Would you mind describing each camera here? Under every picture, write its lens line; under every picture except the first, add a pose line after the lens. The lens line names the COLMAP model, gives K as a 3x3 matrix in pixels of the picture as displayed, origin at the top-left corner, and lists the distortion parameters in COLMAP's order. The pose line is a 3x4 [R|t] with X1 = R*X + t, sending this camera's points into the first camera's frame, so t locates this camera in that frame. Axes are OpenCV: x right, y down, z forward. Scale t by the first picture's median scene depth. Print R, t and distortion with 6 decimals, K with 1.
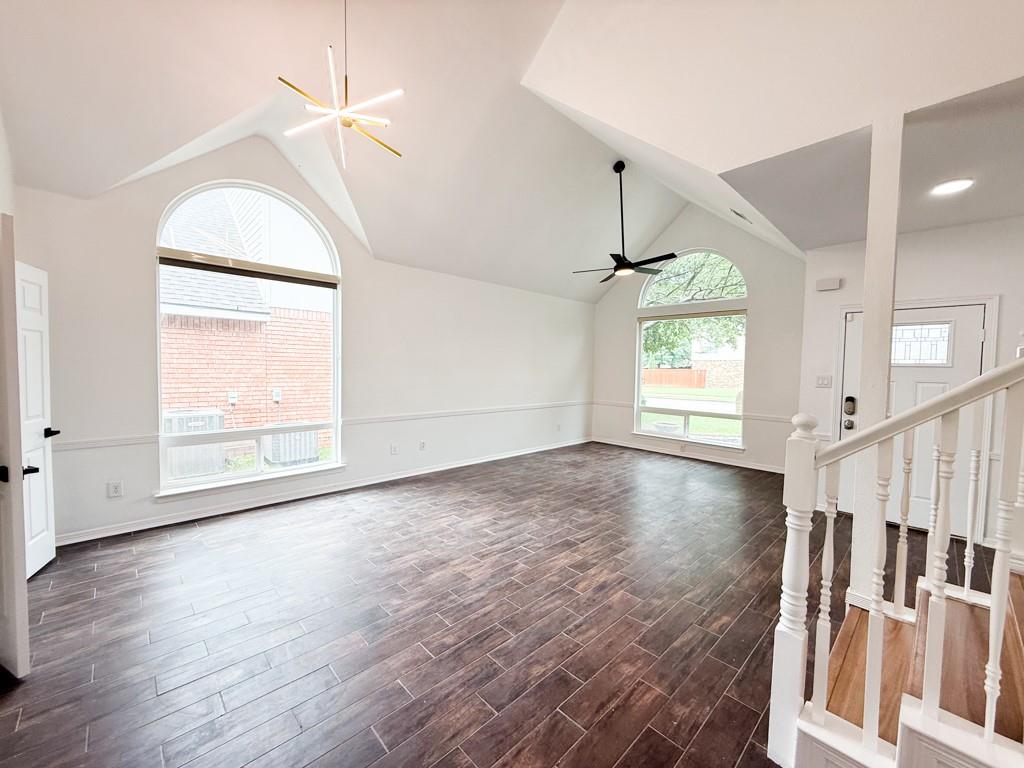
lens RADIAL K [[407.0, 0, 510.0], [0, 407.0, 383.3], [0, 0, 1]] dist [0.000344, 0.000648]
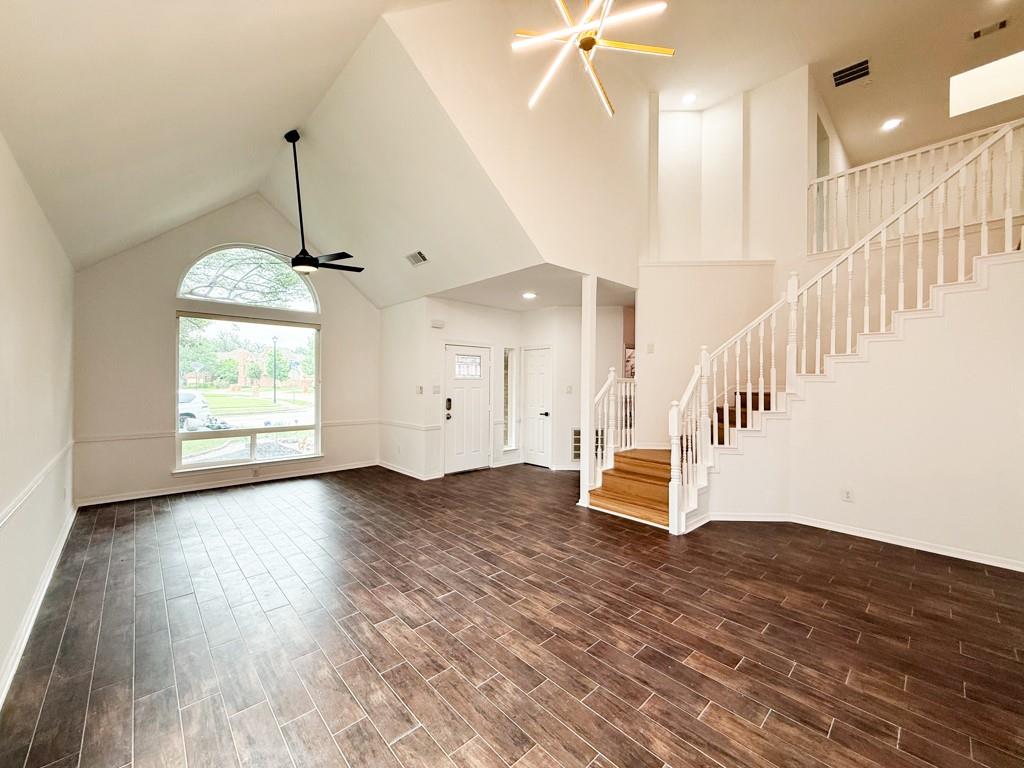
lens RADIAL K [[407.0, 0, 510.0], [0, 407.0, 383.3], [0, 0, 1]] dist [0.000344, 0.000648]
pose [[0.014234, -0.020849, 0.999681, -0.822855], [0.034127, 0.999210, 0.020353, -0.055783], [-0.999316, 0.033826, 0.014934, 0.845173]]
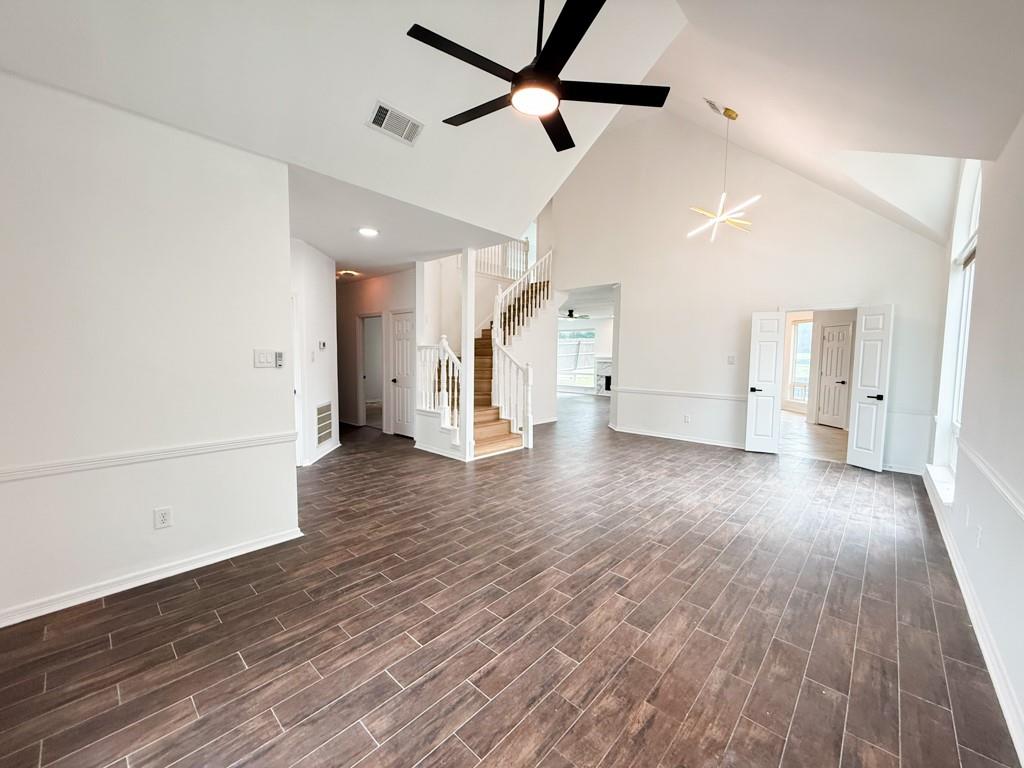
lens RADIAL K [[407.0, 0, 510.0], [0, 407.0, 383.3], [0, 0, 1]] dist [0.000344, 0.000648]
pose [[-0.997867, -0.024123, -0.060667, 0.476100], [-0.030571, 0.993713, 0.107706, -0.061370], [0.057687, 0.109331, -0.992330, 2.098511]]
